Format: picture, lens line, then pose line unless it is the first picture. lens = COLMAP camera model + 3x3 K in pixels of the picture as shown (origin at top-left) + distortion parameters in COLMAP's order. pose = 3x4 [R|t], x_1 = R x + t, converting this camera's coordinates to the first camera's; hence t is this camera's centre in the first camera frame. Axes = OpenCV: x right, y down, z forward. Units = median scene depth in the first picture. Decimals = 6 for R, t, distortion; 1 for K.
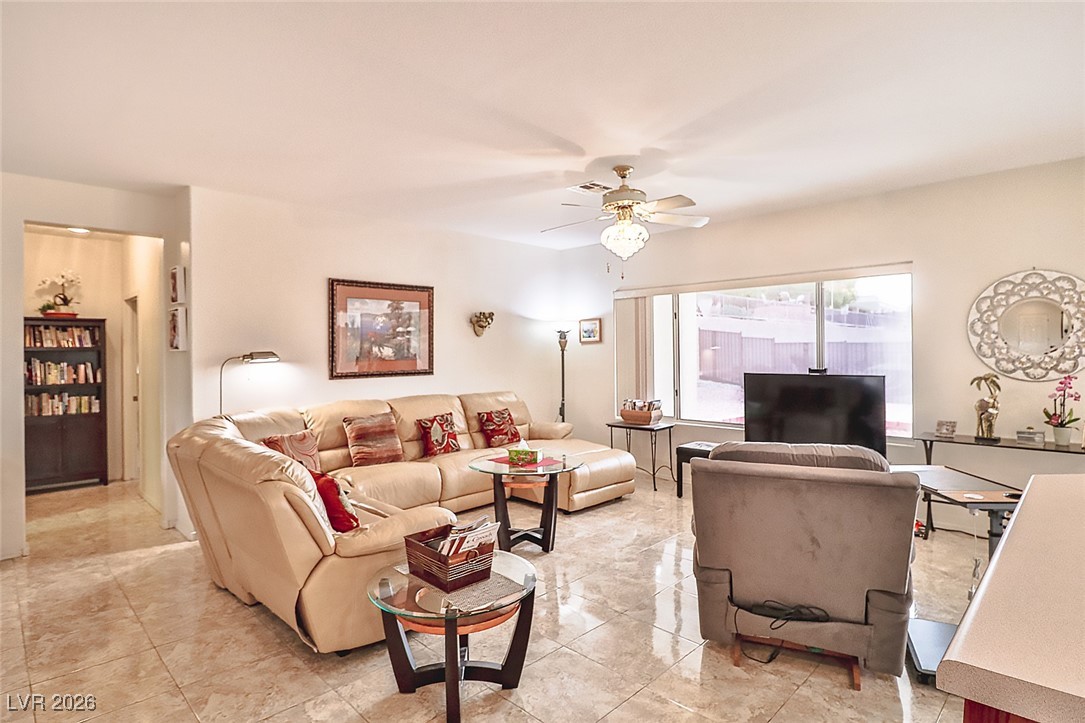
lens RADIAL K [[563.8, 0, 542.8], [0, 563.8, 348.9], [0, 0, 1]] dist [-0.001378, -0.000495]
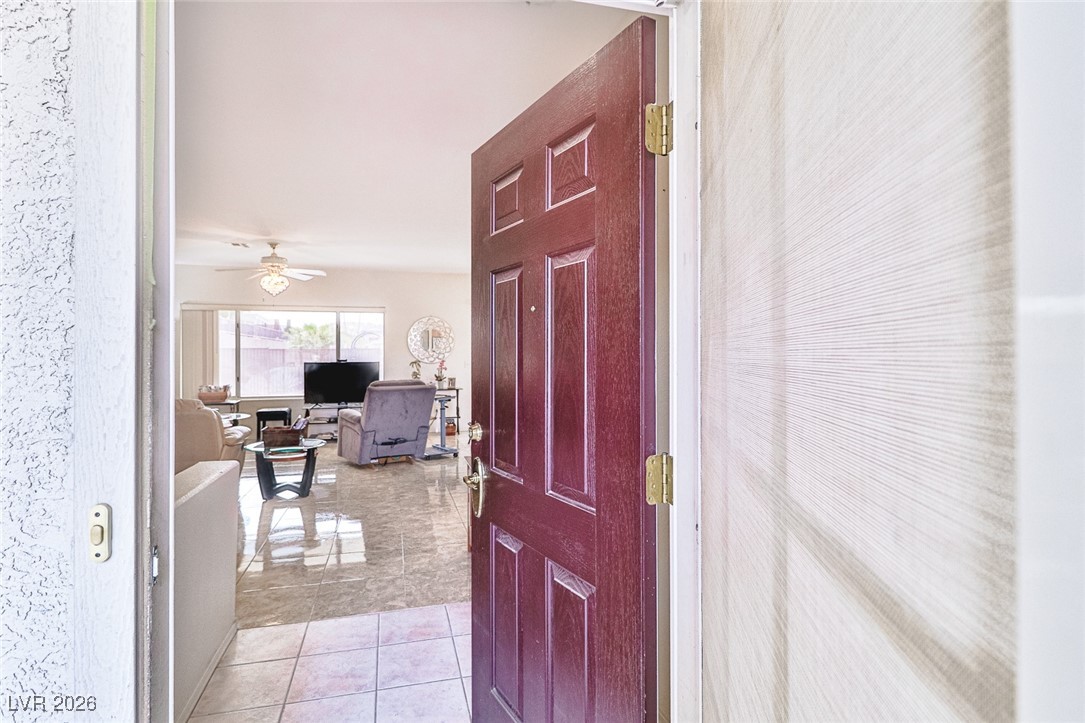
lens RADIAL K [[563.8, 0, 542.8], [0, 563.8, 348.9], [0, 0, 1]] dist [-0.001378, -0.000495]
pose [[0.500696, 0.016231, 0.865471, -0.749931], [-0.004485, 0.999859, -0.016157, 0.024678], [-0.865612, 0.004208, 0.500698, -0.477976]]
